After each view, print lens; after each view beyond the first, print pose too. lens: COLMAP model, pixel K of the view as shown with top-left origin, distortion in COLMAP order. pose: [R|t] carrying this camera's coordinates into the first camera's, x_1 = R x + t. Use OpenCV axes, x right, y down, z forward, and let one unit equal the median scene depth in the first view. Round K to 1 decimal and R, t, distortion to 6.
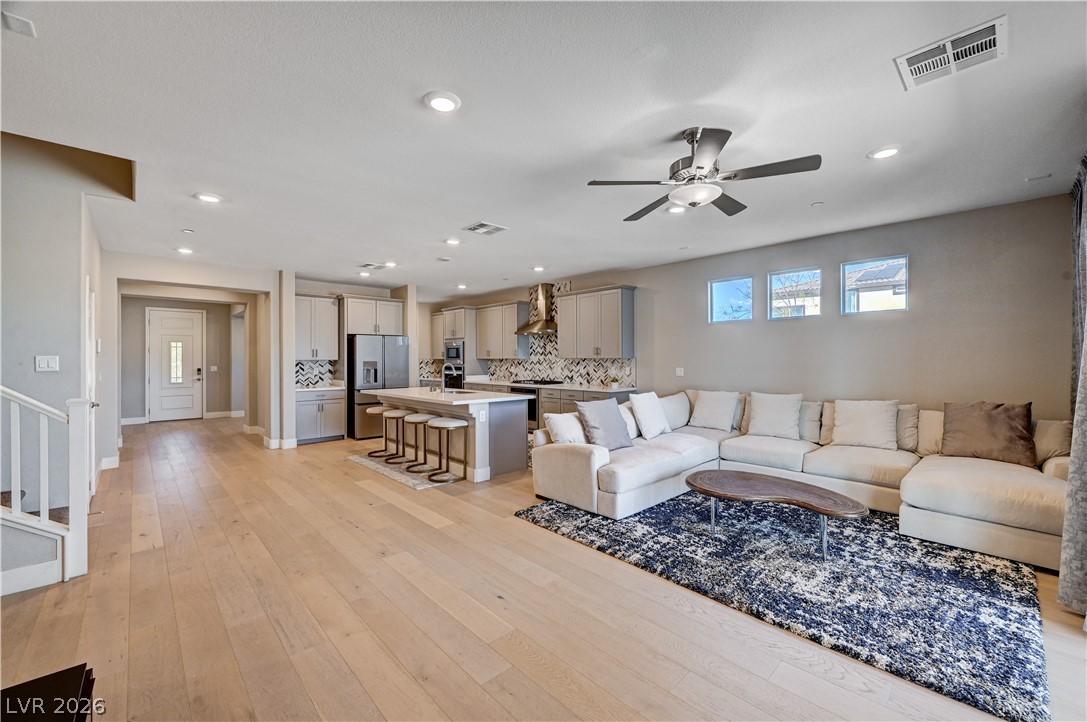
lens RADIAL K [[439.1, 0, 543.5], [0, 439.1, 361.0], [0, 0, 1]] dist [-0.000144, 0.000049]
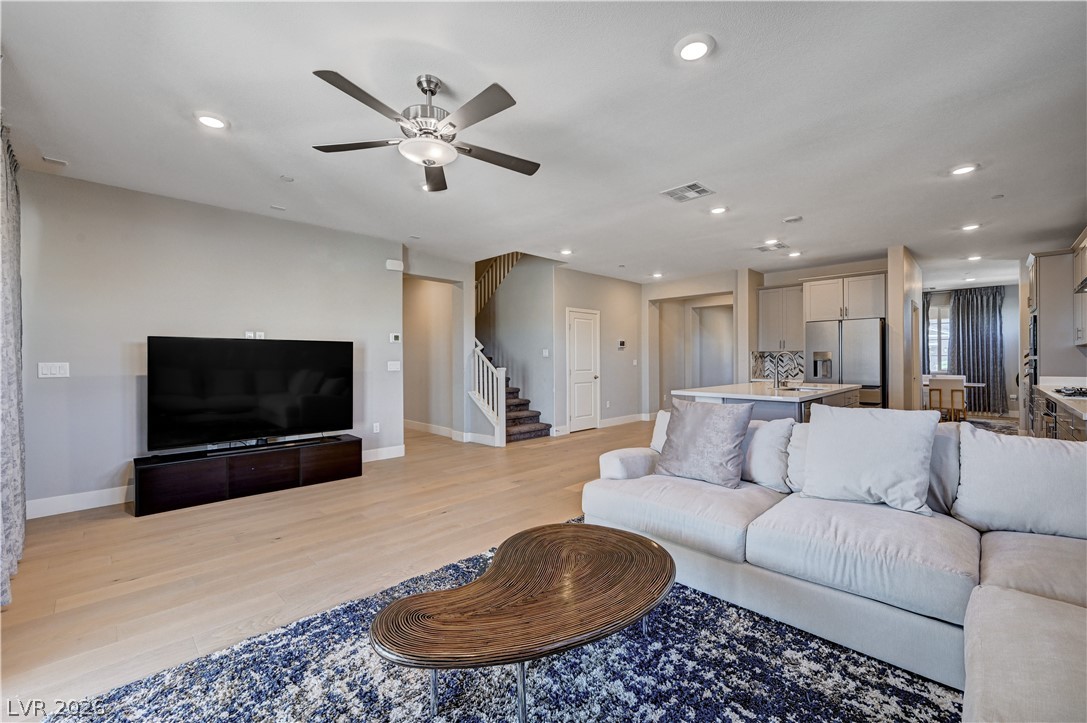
lens RADIAL K [[446.6, 0, 549.3], [0, 446.6, 359.2], [0, 0, 1]] dist [-0.002691, -0.000156]
pose [[0.028964, -0.001986, -0.999578, 0.962976], [0.001515, 0.999997, -0.001943, 0.035258], [0.999579, -0.001458, 0.028967, 0.927936]]
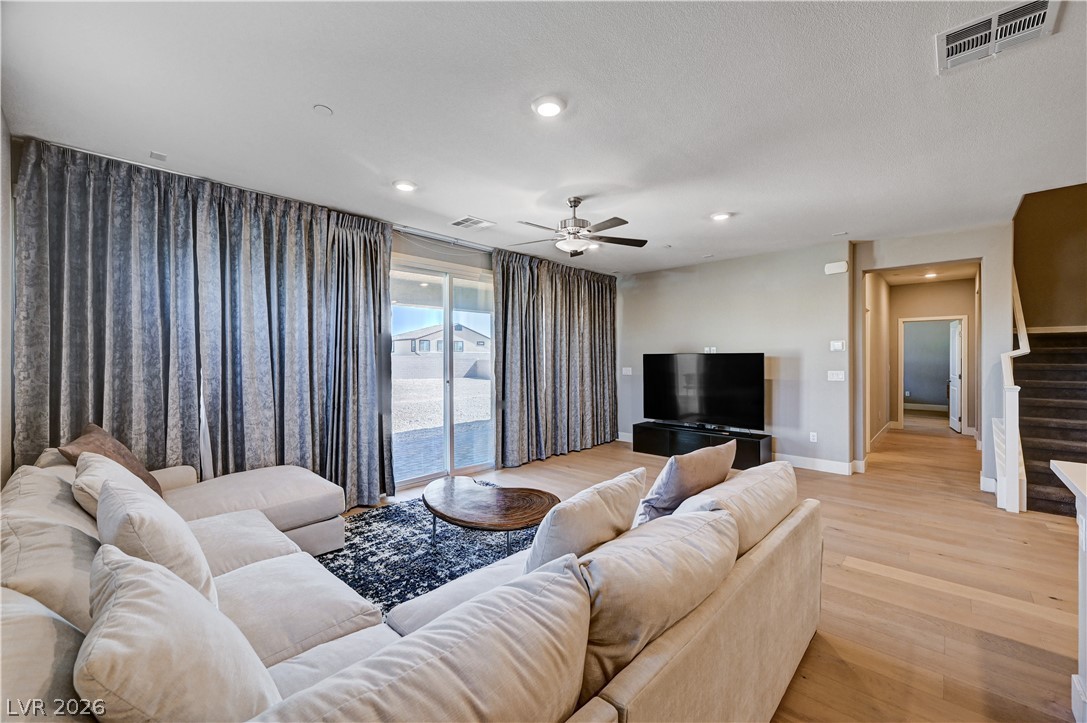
lens RADIAL K [[420.7, 0, 543.5], [0, 420.7, 361.5], [0, 0, 1]] dist [0.000214, 0.000023]
pose [[-0.998693, 0.007121, -0.050608, 0.394130], [0.006728, 0.999946, 0.007915, -0.011281], [0.050662, 0.007564, -0.998687, 1.796422]]
